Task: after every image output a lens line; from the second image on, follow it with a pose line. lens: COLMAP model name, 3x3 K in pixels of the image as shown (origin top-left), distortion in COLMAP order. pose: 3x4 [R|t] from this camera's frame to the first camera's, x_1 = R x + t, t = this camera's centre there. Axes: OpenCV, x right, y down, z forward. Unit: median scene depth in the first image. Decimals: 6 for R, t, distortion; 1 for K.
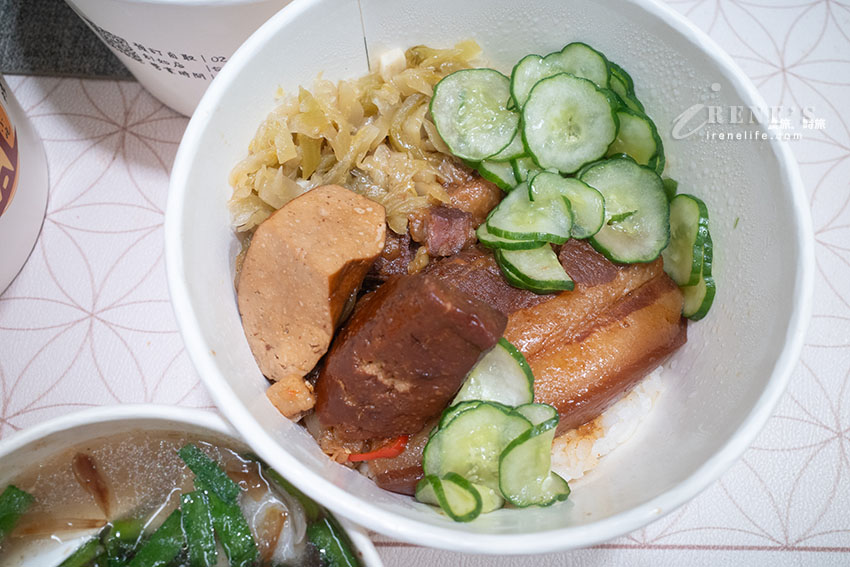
lens RADIAL K [[741.4, 0, 425.0], [0, 741.4, 283.5], [0, 0, 1]] dist [-0.038851, 0.065321]
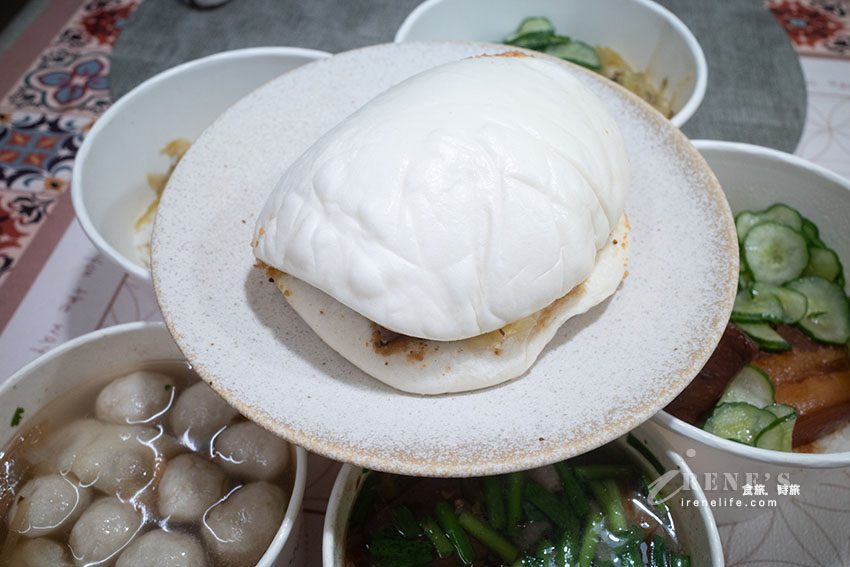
lens RADIAL K [[741.4, 0, 425.0], [0, 741.4, 283.5], [0, 0, 1]] dist [-0.038851, 0.065321]
pose [[0.990734, 0.073692, -0.114083, -0.337071], [-0.109795, 0.929006, -0.353402, 0.451801], [0.079941, 0.362653, 0.928489, -0.426780]]
